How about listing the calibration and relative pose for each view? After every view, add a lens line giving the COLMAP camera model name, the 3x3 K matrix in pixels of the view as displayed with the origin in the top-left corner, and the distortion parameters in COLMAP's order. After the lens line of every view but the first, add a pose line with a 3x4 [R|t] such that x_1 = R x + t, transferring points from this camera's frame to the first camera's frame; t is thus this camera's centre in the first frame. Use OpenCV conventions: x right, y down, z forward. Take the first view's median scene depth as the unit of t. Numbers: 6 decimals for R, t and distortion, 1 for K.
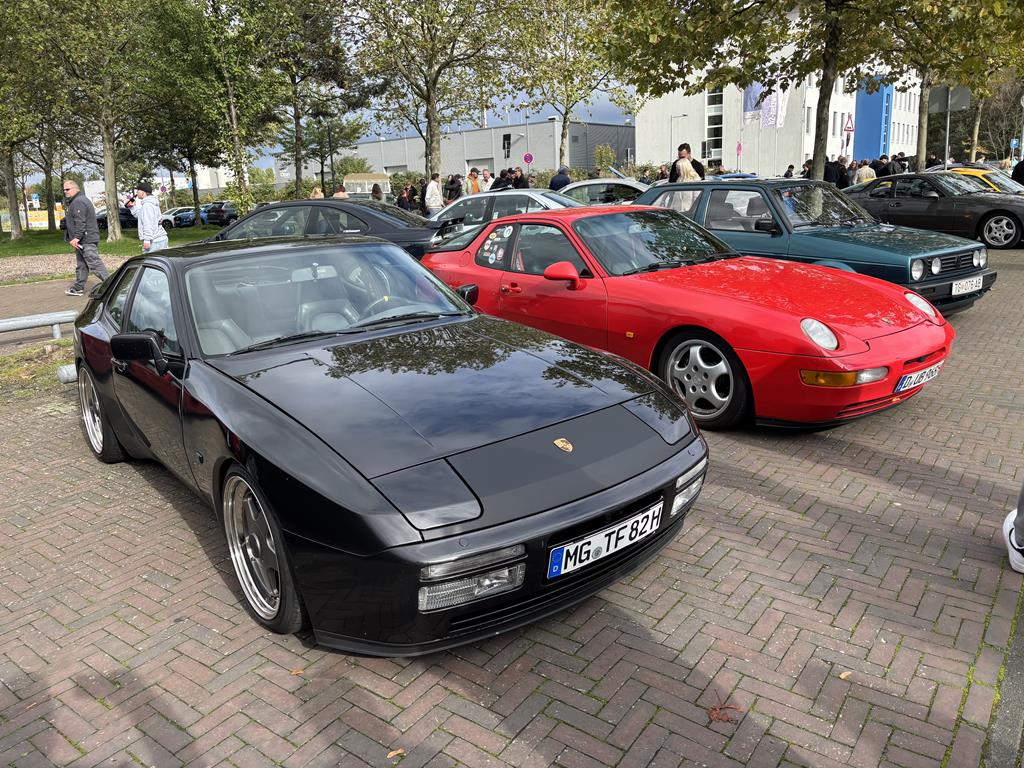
lens RADIAL K [[786.6, 0, 512.0], [0, 786.6, 384.0], [0, 0, 1]] dist [0.086911, -0.112843]
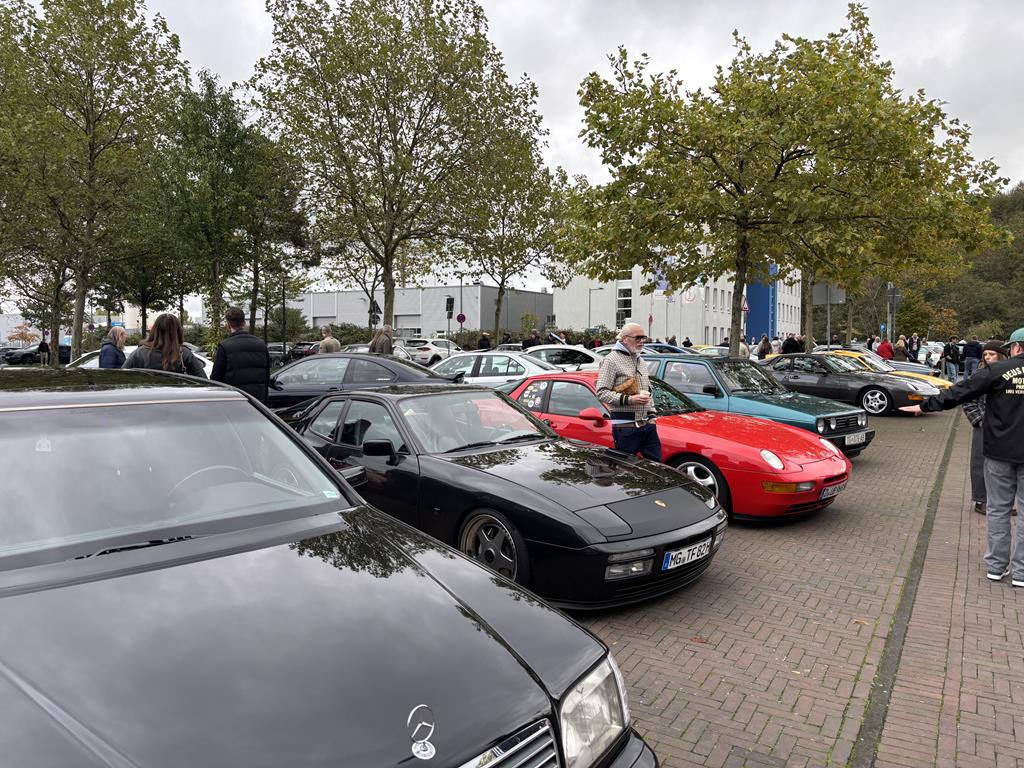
lens RADIAL K [[770.1, 0, 512.0], [0, 770.1, 384.0], [0, 0, 1]] dist [0.027824, -0.006441]
pose [[0.993881, 0.043687, 0.101448, -0.165907], [-0.023659, 0.981342, -0.190808, 0.054636], [-0.107891, 0.187240, 0.976371, -0.270512]]
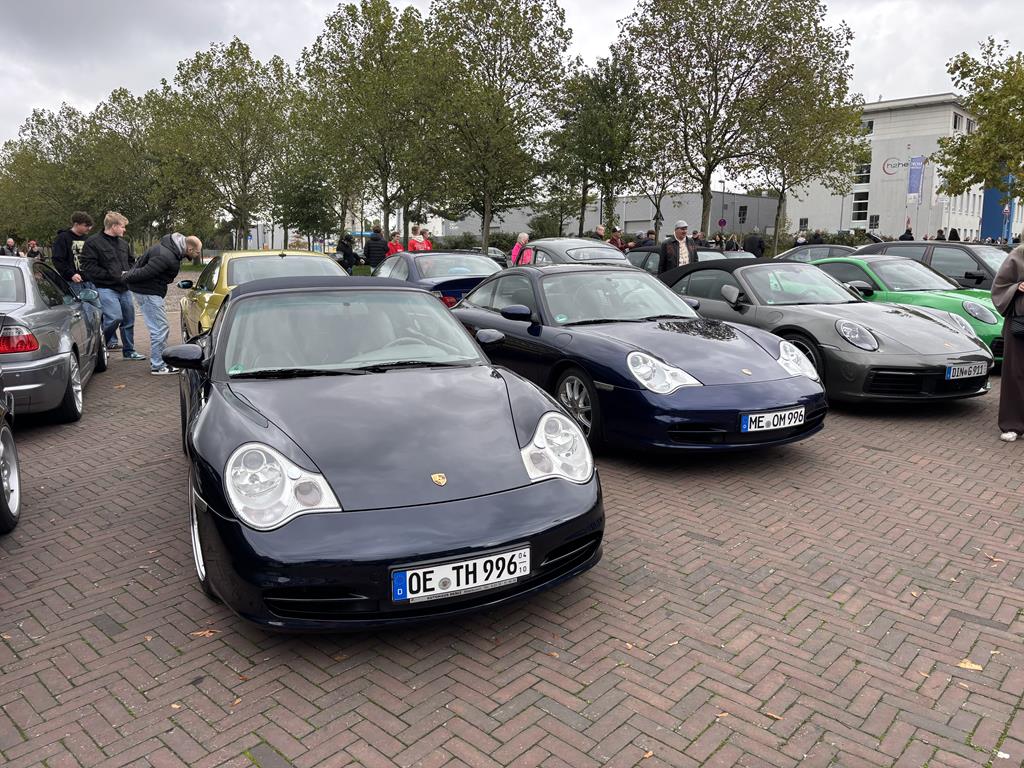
lens RADIAL K [[770.1, 0, 512.0], [0, 770.1, 384.0], [0, 0, 1]] dist [0.027824, -0.006441]
pose [[0.992745, 0.062122, -0.102951, -1.025645], [-0.068900, 0.995592, -0.063639, 0.423596], [0.098543, 0.070271, 0.992649, -1.428076]]
